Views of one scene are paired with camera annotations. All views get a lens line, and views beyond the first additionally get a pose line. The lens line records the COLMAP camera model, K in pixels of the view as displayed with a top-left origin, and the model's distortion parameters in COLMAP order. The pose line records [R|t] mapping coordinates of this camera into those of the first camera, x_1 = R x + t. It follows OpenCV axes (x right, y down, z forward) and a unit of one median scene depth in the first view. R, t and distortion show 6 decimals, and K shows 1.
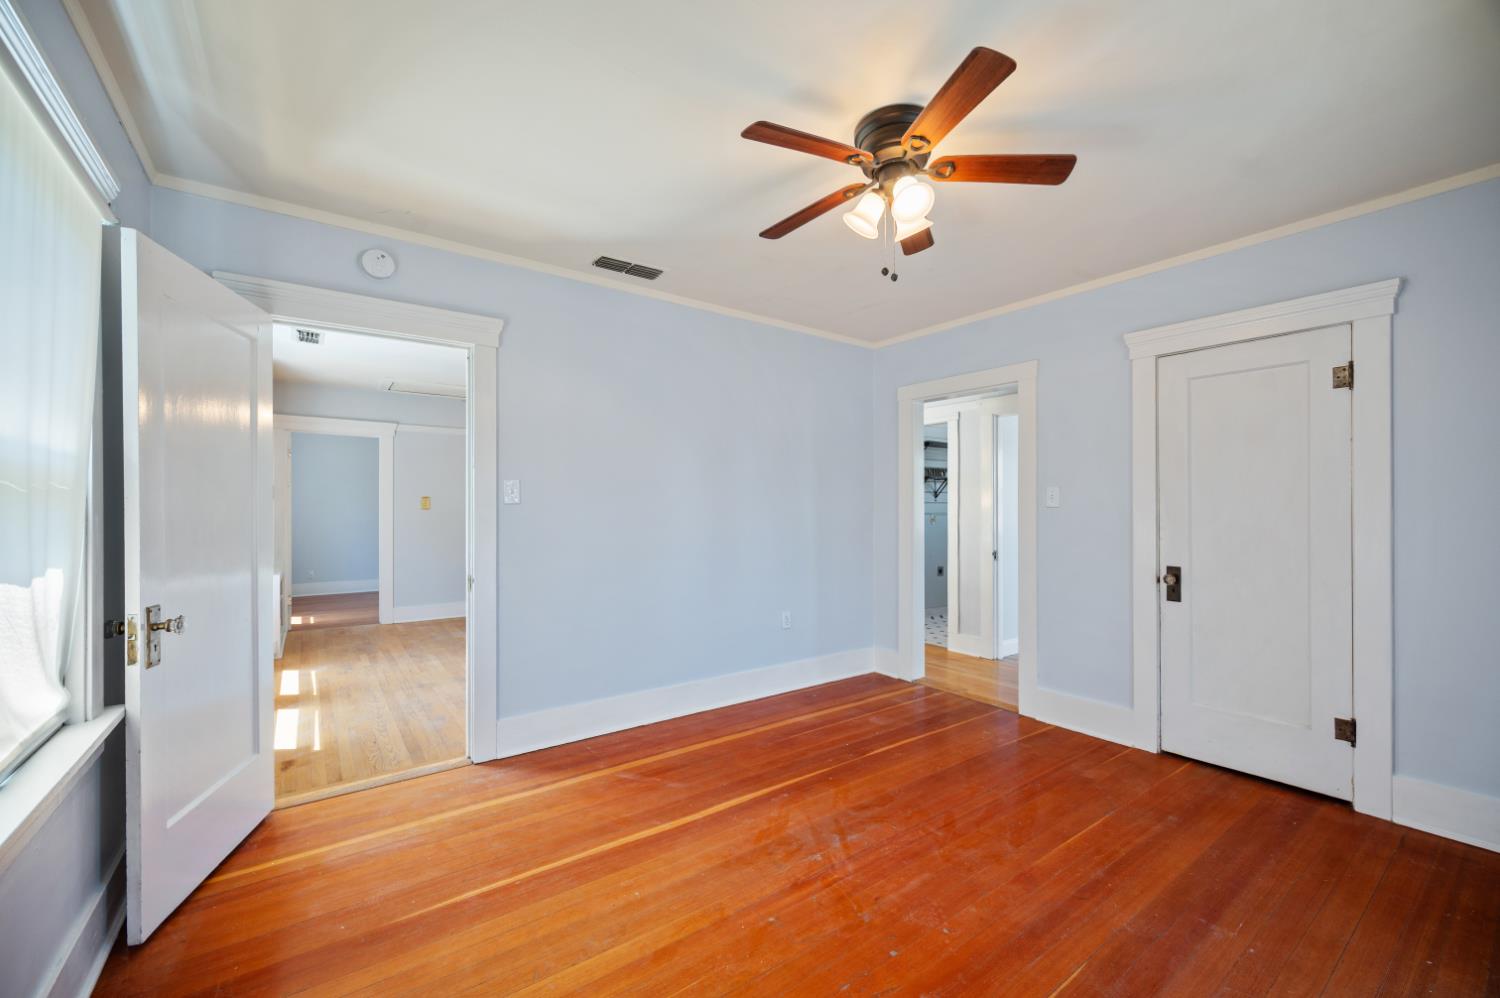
lens RADIAL K [[608.8, 0, 751.8], [0, 608.8, 513.3], [0, 0, 1]] dist [0.001481, 0.000160]
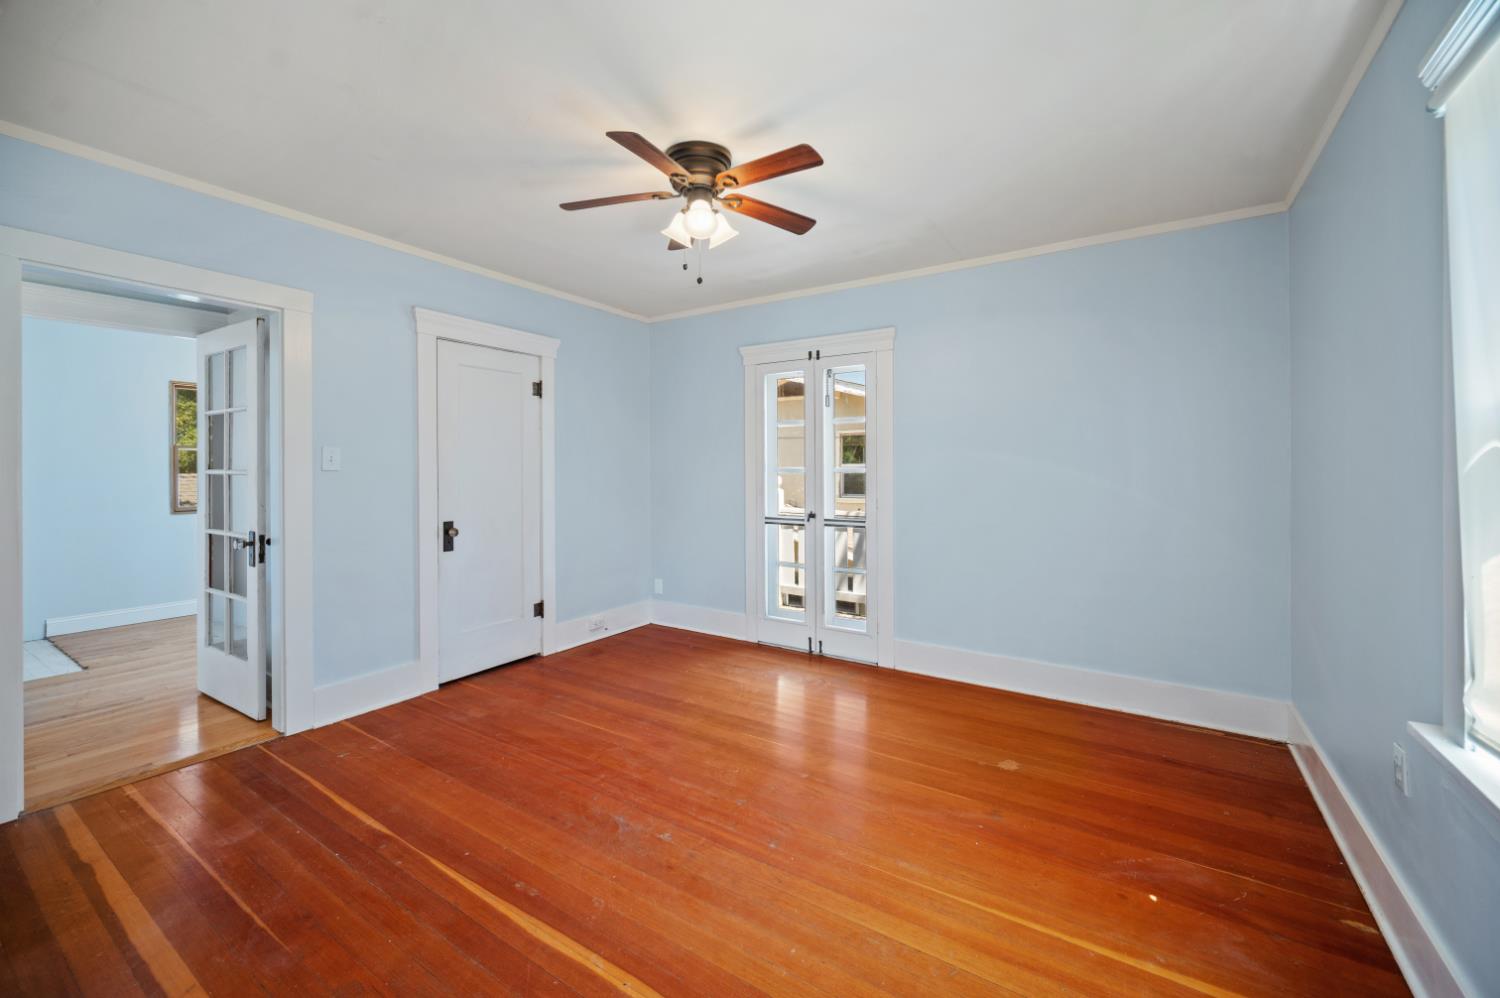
lens RADIAL K [[598.2, 0, 752.1], [0, 598.2, 483.4], [0, 0, 1]] dist [-0.000167, -0.000161]
pose [[-0.345700, -0.021900, 0.938089, -0.667973], [0.008425, 0.999615, 0.026441, -0.013454], [-0.938307, 0.017044, -0.345382, 0.974212]]
